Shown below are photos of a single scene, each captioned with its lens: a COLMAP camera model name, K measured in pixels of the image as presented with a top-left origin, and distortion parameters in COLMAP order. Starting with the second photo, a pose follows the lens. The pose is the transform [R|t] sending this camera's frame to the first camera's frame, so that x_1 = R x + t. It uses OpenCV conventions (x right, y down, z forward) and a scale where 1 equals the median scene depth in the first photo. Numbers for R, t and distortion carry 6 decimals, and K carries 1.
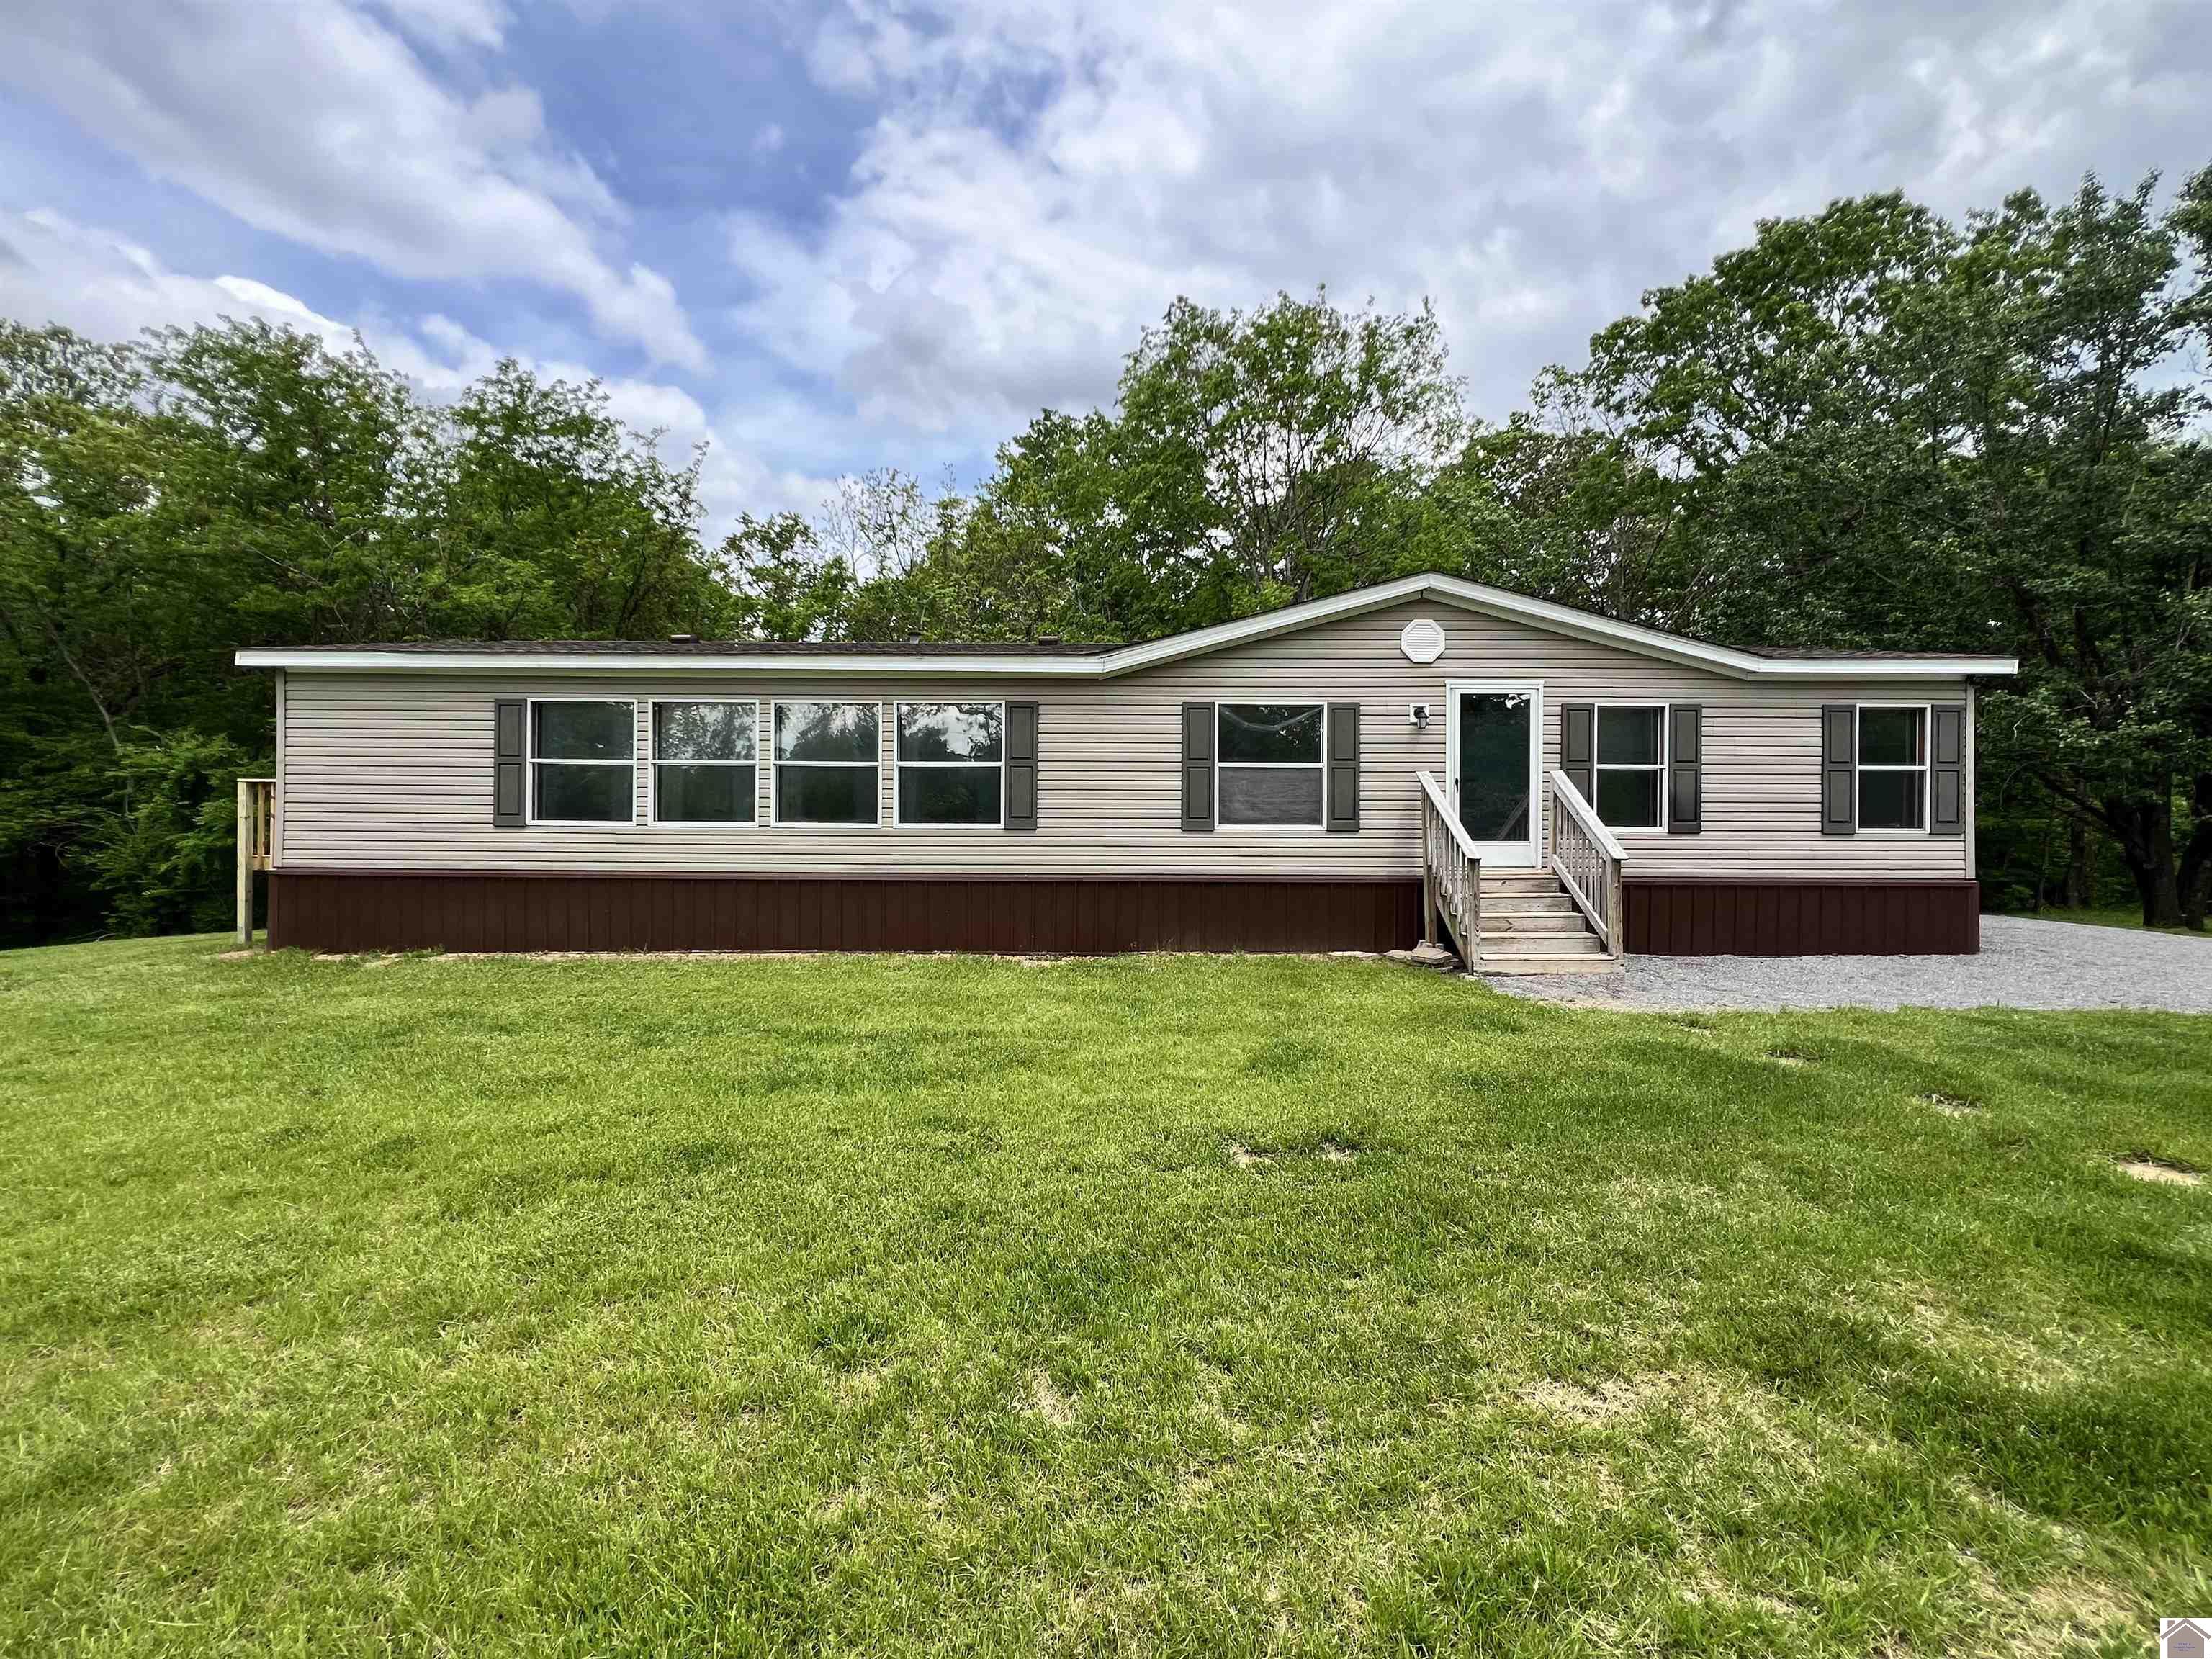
lens RADIAL K [[894.9, 0, 1108.8], [0, 894.9, 837.3], [0, 0, 1]] dist [-0.002887, 0.000081]
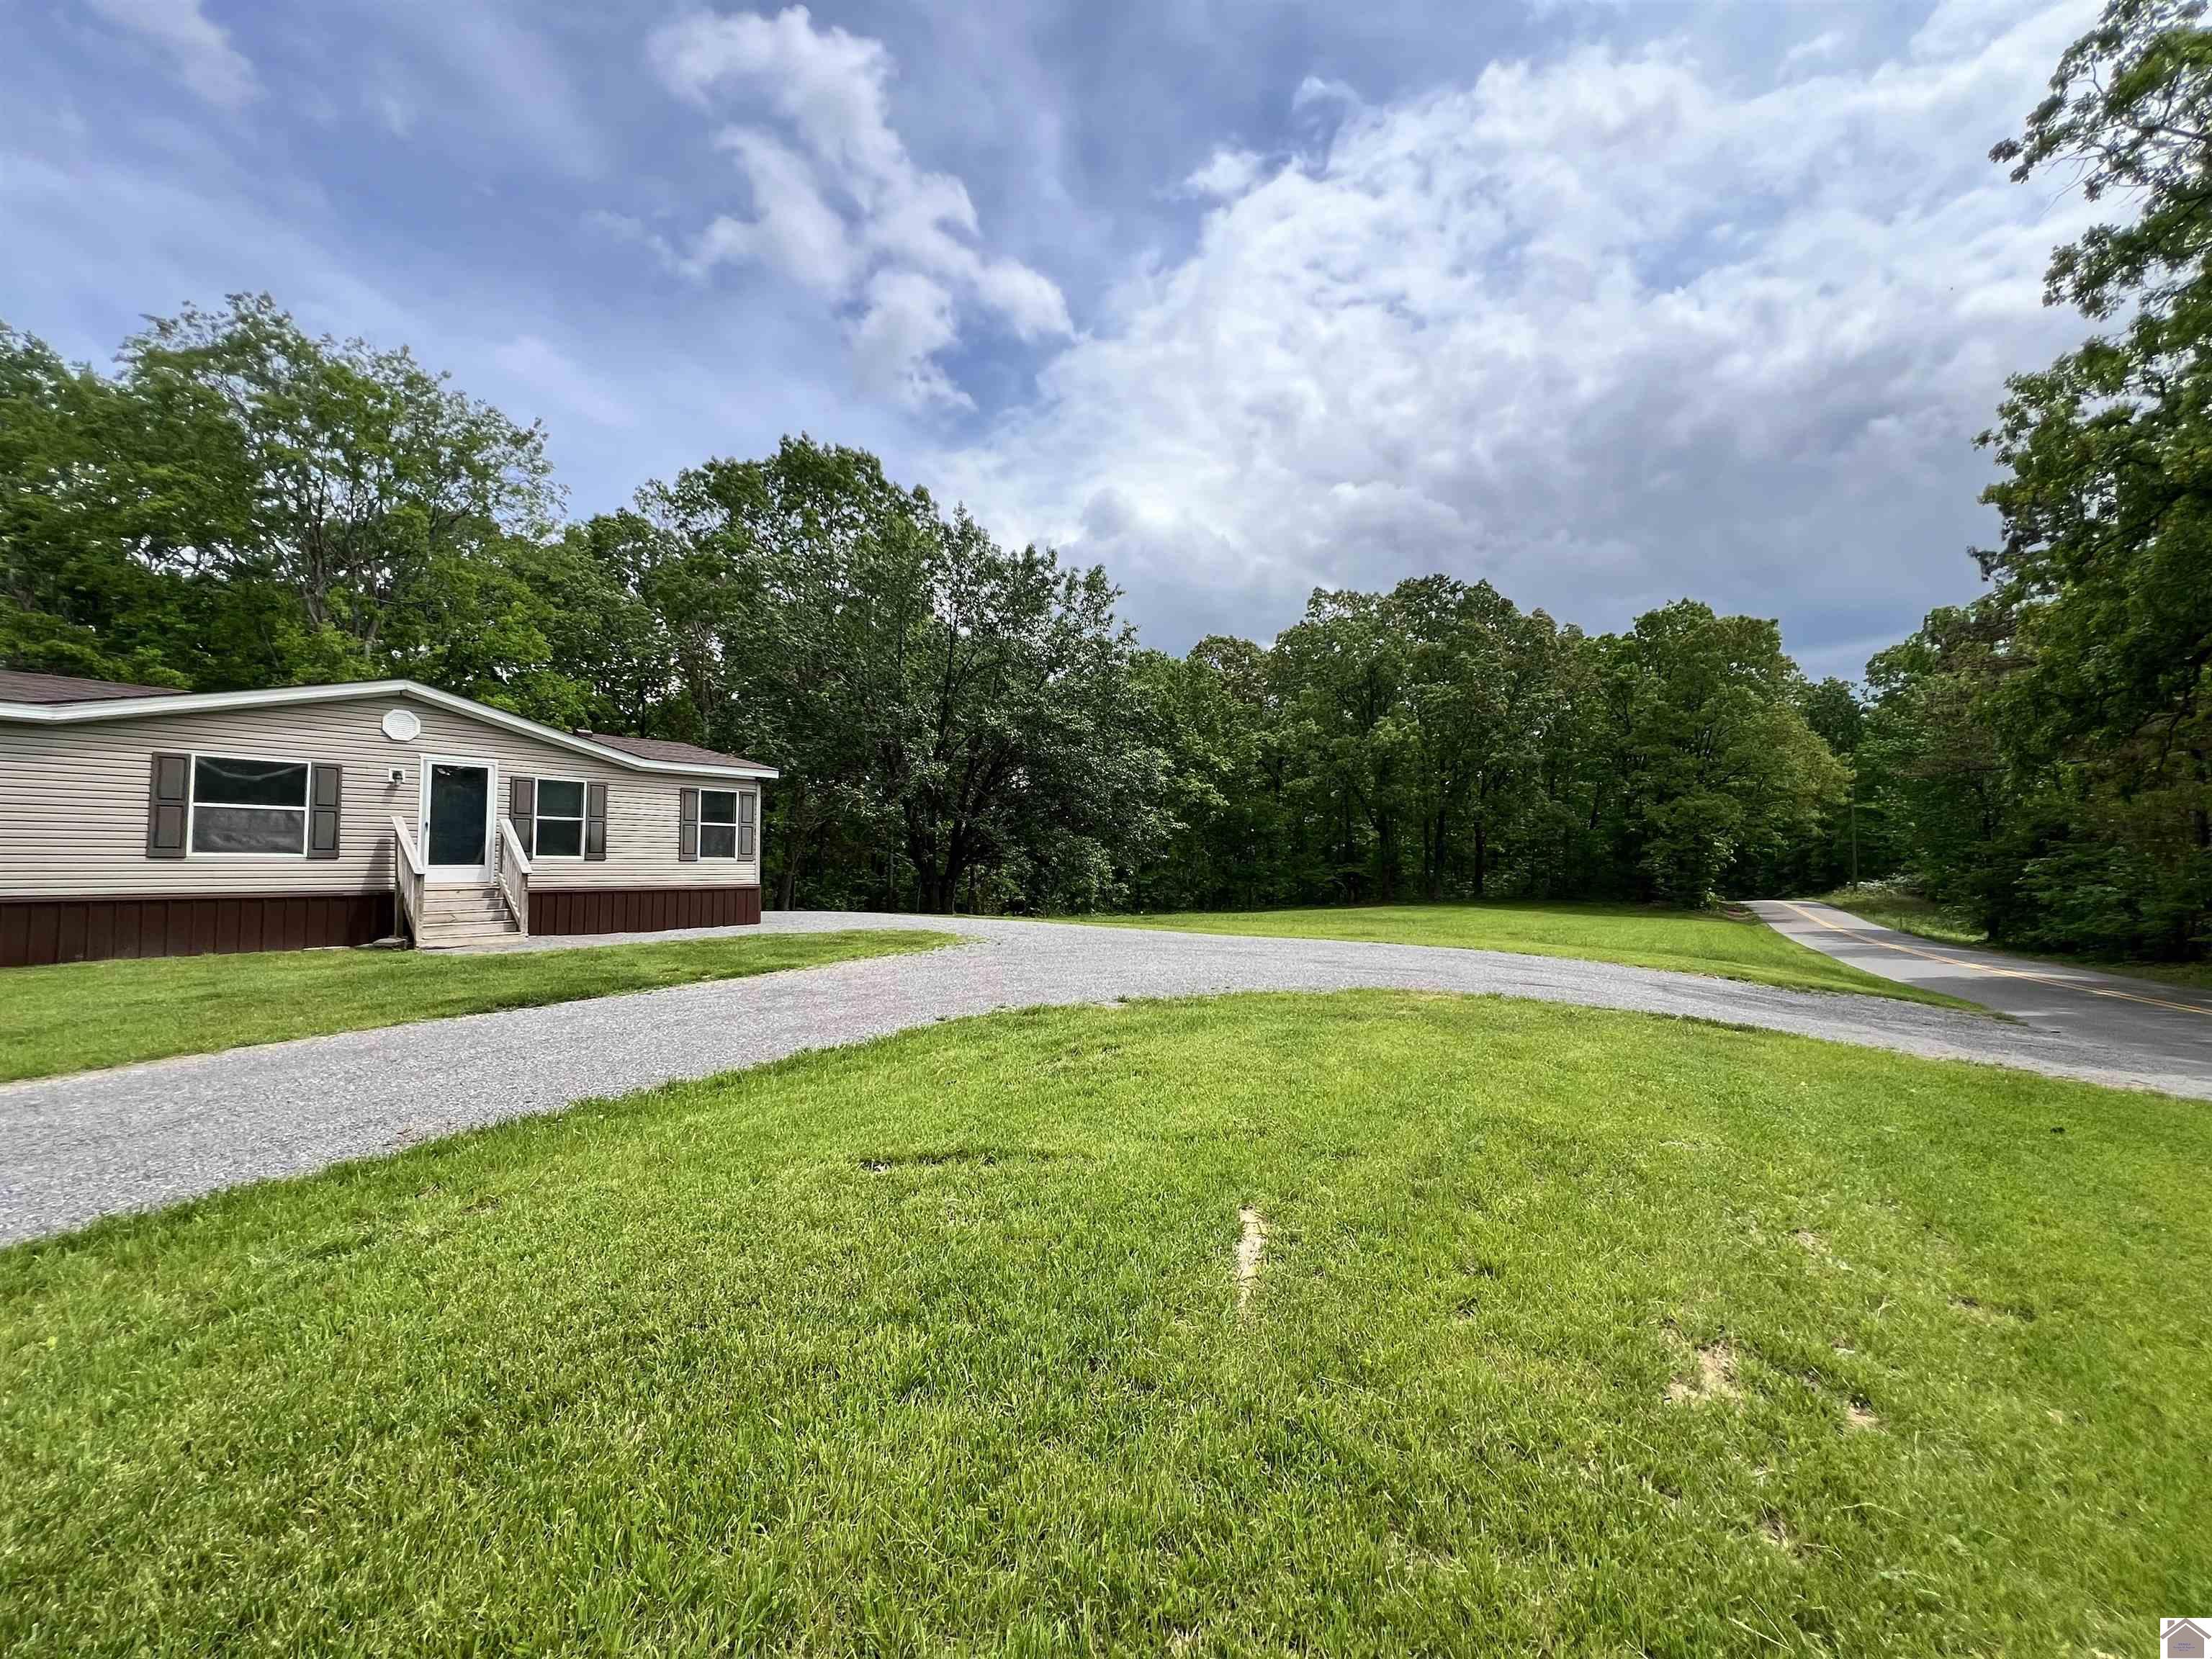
lens RADIAL K [[878.1, 0, 1091.4], [0, 878.1, 809.8], [0, 0, 1]] dist [0.000462, 0.001262]
pose [[0.644619, 0.044537, 0.763206, -0.005773], [0.020840, 0.996907, -0.075777, 0.045105], [-0.764220, 0.064753, 0.641697, -0.742105]]
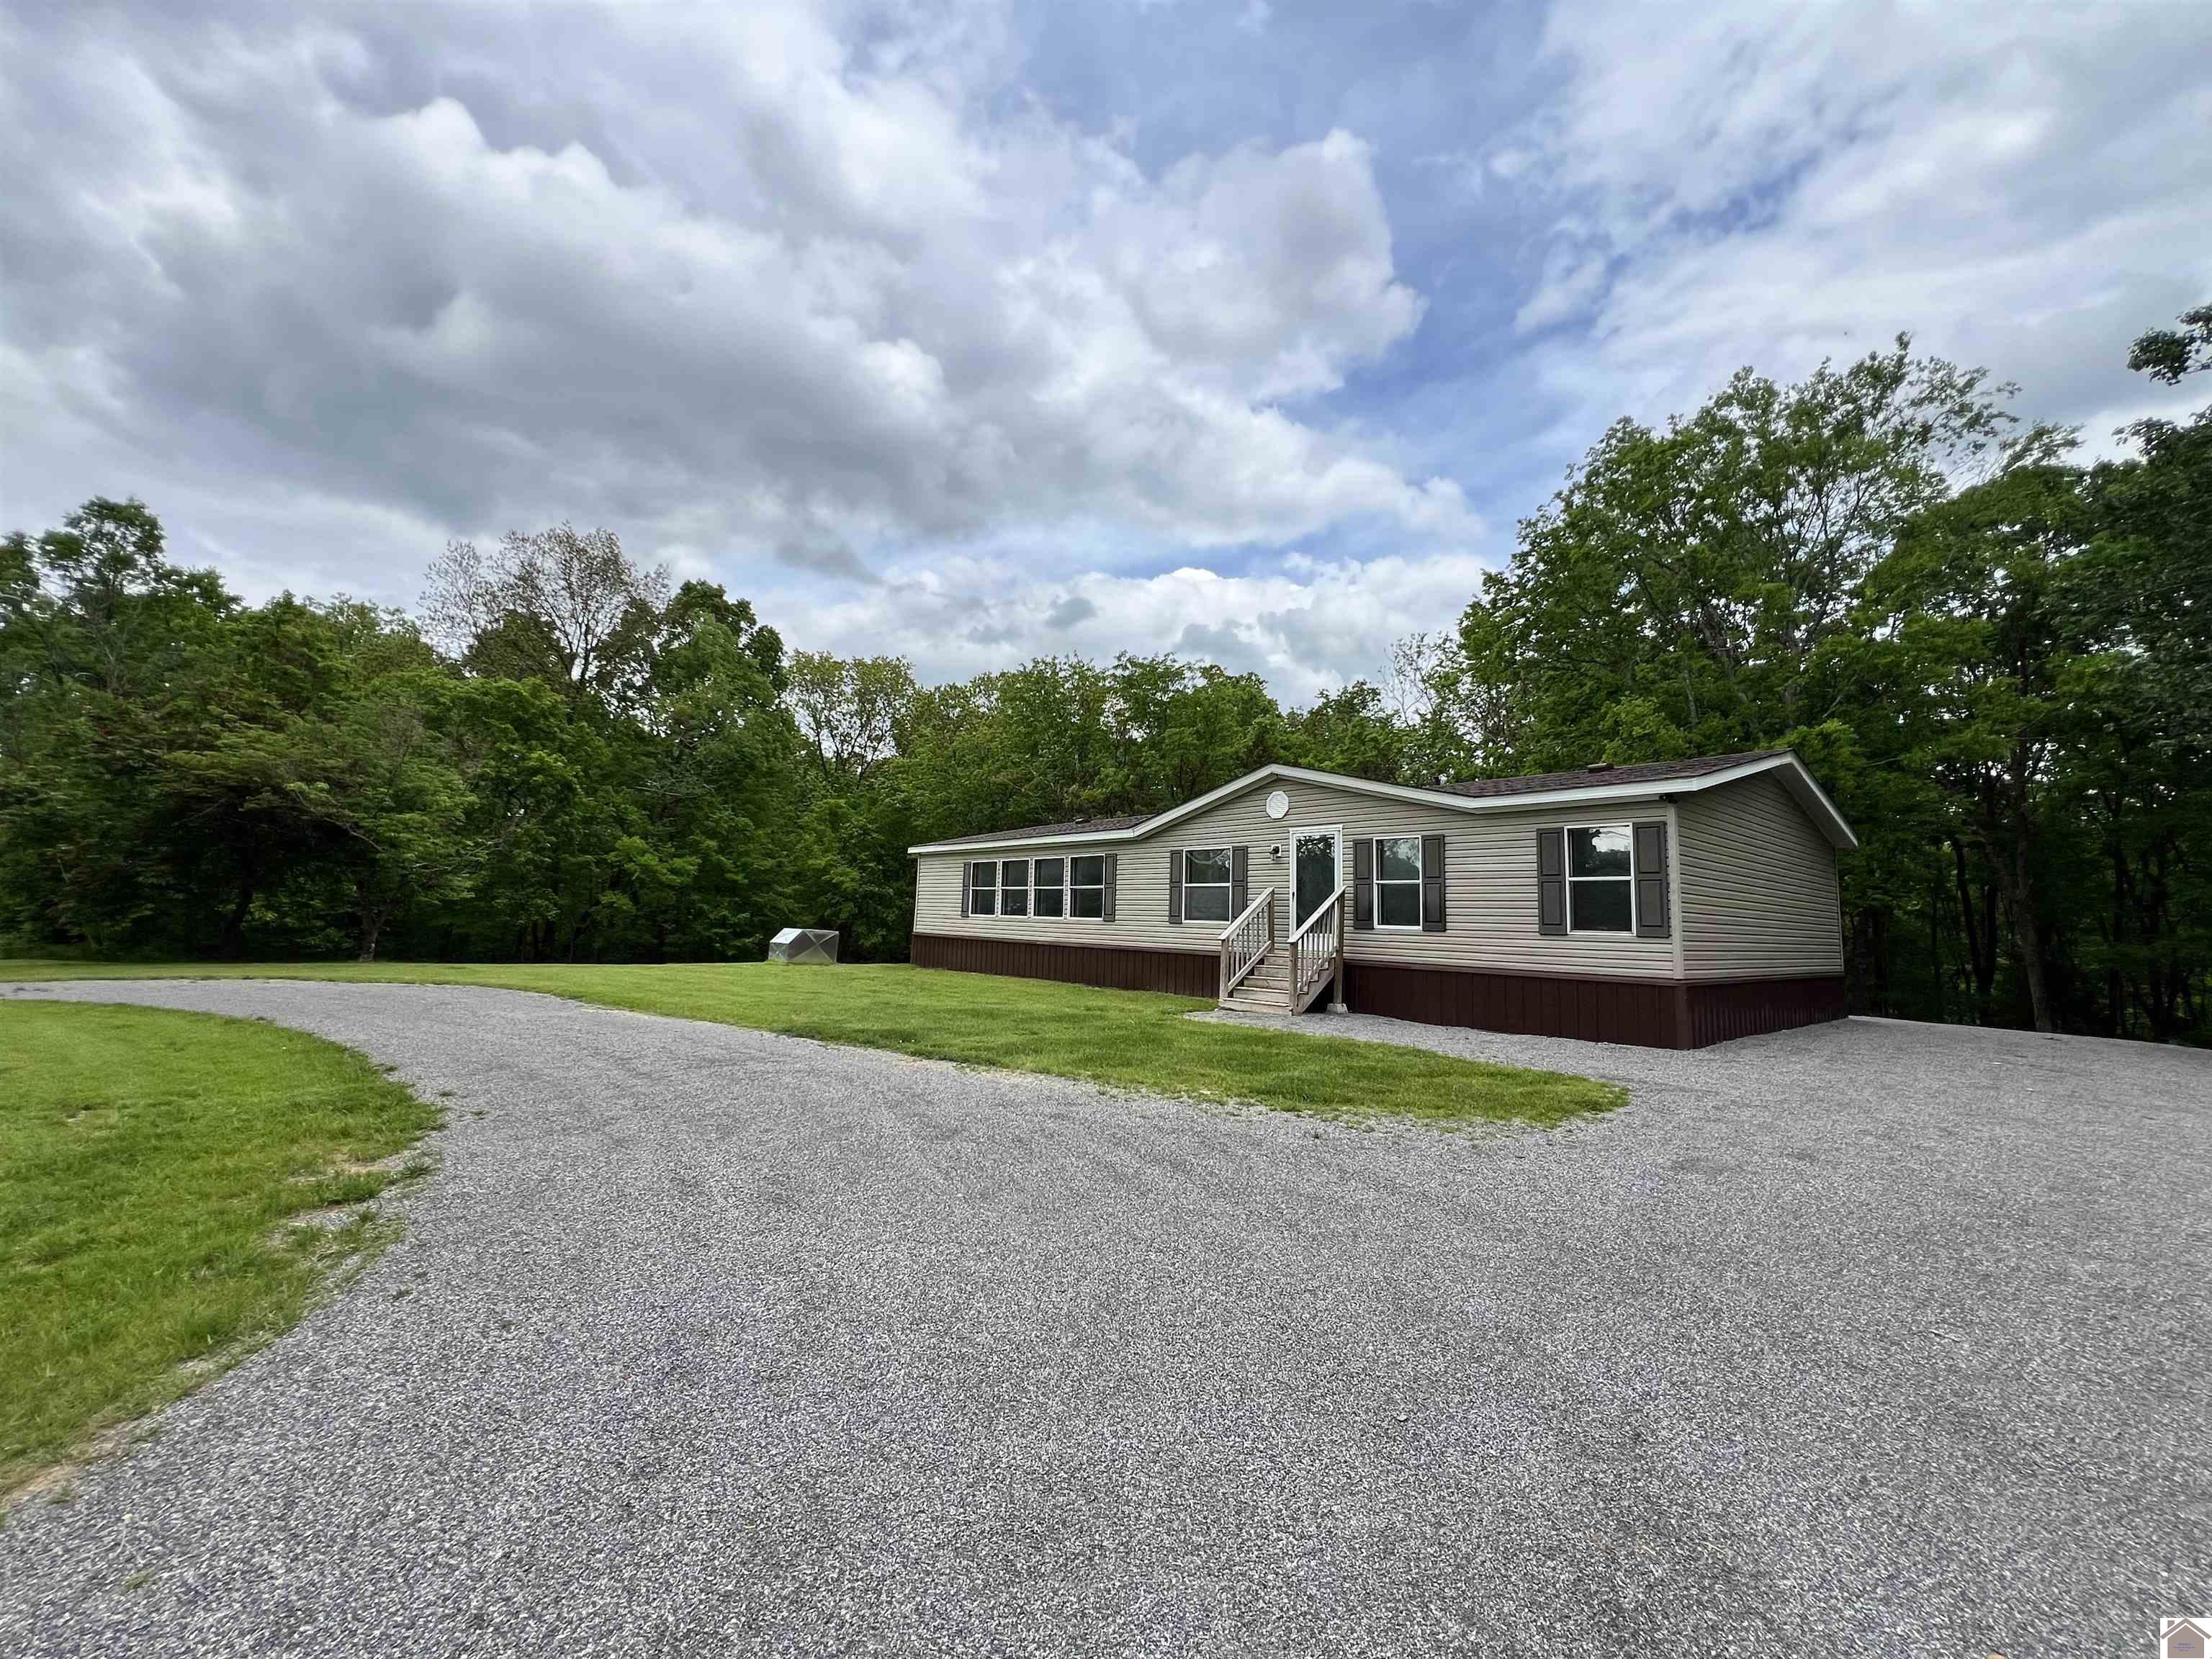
lens RADIAL K [[894.9, 0, 1108.8], [0, 894.9, 824.0], [0, 0, 1]] dist [-0.002887, 0.000081]
pose [[0.654418, -0.067816, -0.753086, 1.339595], [-0.036990, 0.991906, -0.121466, 0.016995], [0.755227, 0.107346, 0.646613, -0.243274]]
